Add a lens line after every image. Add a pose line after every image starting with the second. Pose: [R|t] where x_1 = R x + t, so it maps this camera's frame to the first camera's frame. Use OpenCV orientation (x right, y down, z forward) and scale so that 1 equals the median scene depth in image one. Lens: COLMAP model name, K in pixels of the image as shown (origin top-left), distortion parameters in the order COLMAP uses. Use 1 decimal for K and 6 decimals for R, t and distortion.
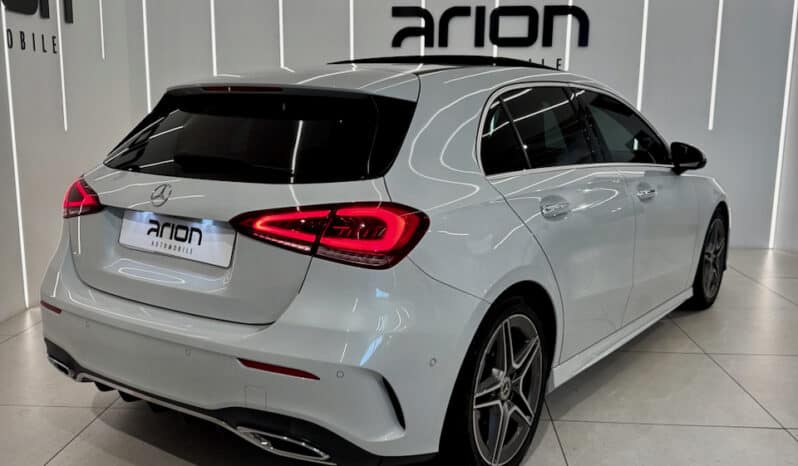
lens RADIAL K [[750.1, 0, 406.8], [0, 750.1, 242.3], [0, 0, 1]] dist [0.061216, 0.000000]
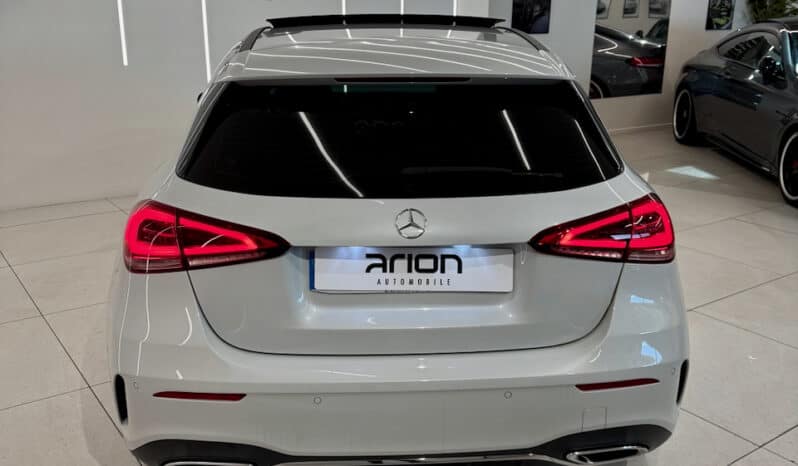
lens RADIAL K [[750.1, 0, 396.7], [0, 750.1, 237.7], [0, 0, 1]] dist [0.061216, 0.000000]
pose [[0.778419, -0.177847, 0.602025, -0.817595], [0.115440, 0.983228, 0.141196, -0.161089], [-0.617039, -0.040412, 0.785894, 0.360404]]
